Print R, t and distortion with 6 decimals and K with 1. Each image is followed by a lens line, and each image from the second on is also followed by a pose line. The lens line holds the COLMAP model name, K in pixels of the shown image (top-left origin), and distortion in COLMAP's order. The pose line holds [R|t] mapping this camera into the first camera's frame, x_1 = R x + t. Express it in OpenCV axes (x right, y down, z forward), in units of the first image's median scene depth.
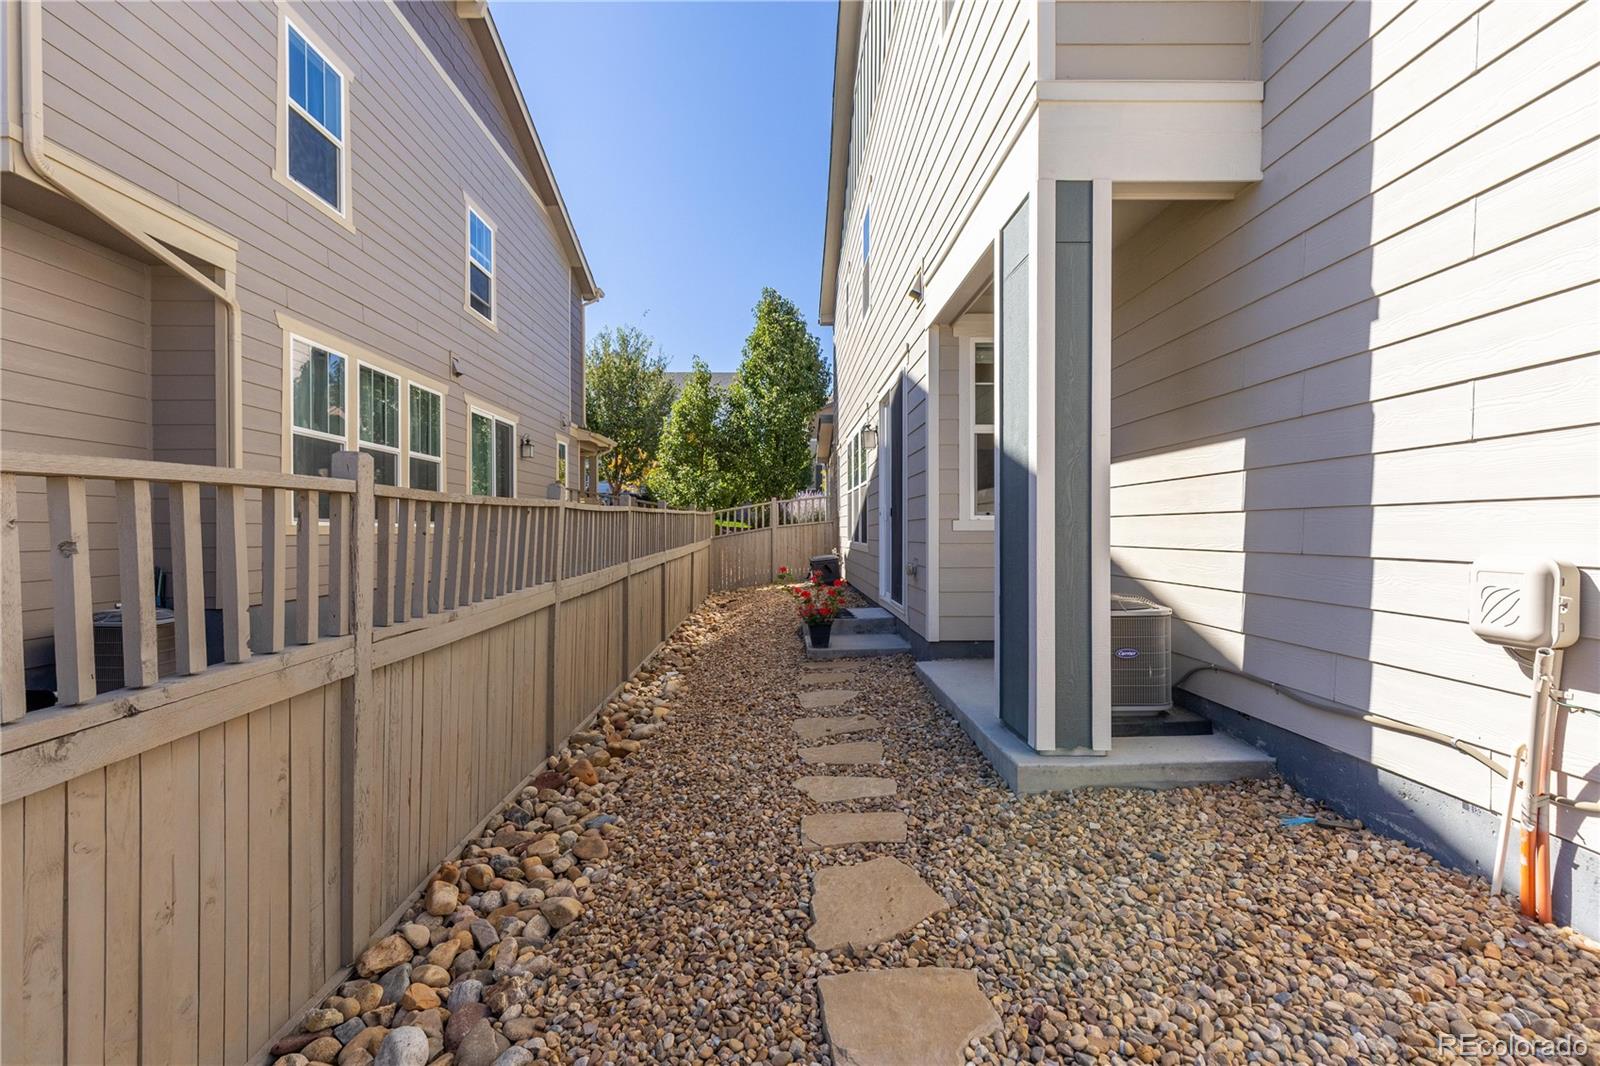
lens RADIAL K [[727.7, 0, 803.5], [0, 727.7, 530.0], [0, 0, 1]] dist [0.009330, 0.000569]
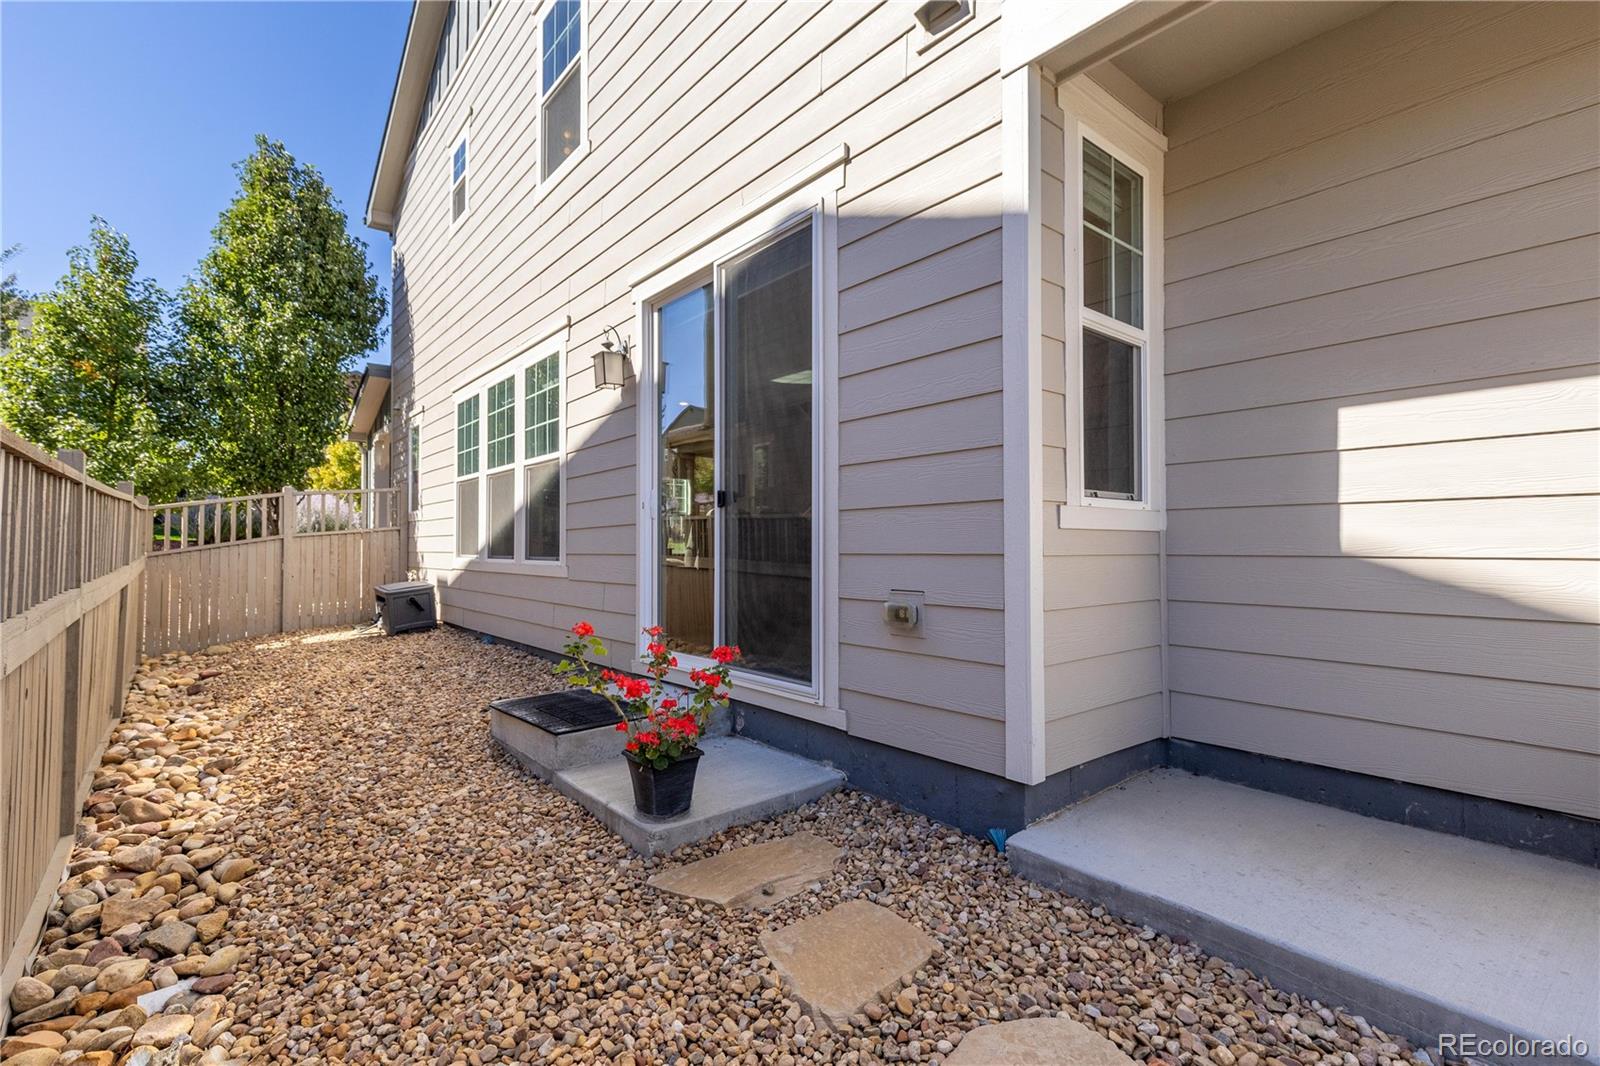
lens RADIAL K [[727.7, 0, 803.5], [0, 727.7, 530.0], [0, 0, 1]] dist [0.009330, 0.000569]
pose [[0.787641, 0.011771, 0.616022, -0.072554], [0.001948, 0.999765, -0.021594, 0.004233], [-0.616131, 0.018208, 0.787433, 0.264661]]
